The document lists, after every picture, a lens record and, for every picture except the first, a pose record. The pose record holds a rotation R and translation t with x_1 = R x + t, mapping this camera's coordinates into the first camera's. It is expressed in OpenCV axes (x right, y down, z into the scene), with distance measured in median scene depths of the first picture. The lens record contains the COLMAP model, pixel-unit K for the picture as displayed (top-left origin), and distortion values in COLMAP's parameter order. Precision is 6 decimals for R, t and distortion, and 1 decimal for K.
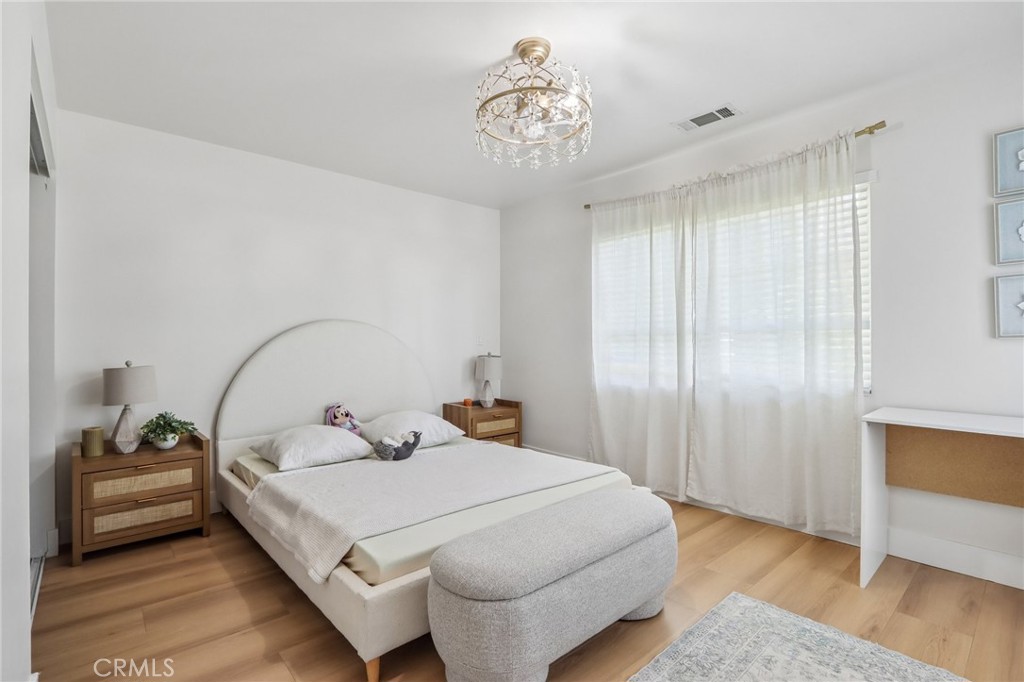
lens RADIAL K [[476.9, 0, 512.0], [0, 476.9, 341.0], [0, 0, 1]] dist [-0.000524, 0.000249]
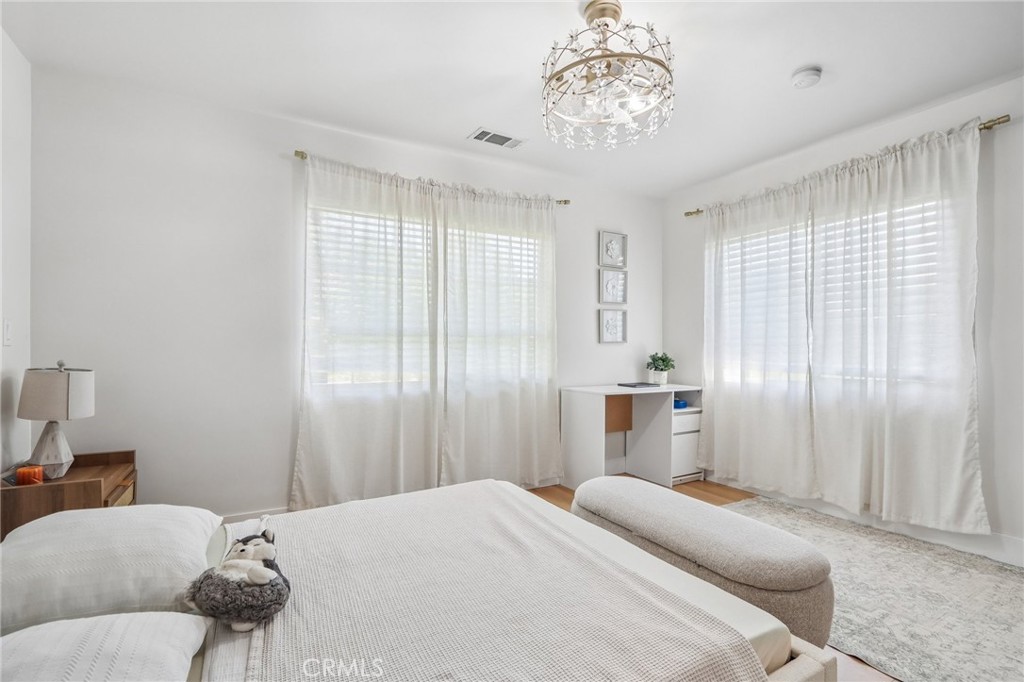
lens RADIAL K [[478.2, 0, 508.4], [0, 478.2, 347.7], [0, 0, 1]] dist [-0.014751, 0.000900]
pose [[0.229936, 0.000221, 0.973206, -0.548162], [-0.008727, 0.999960, 0.001835, 0.007333], [-0.973167, -0.008915, 0.229929, 0.611331]]
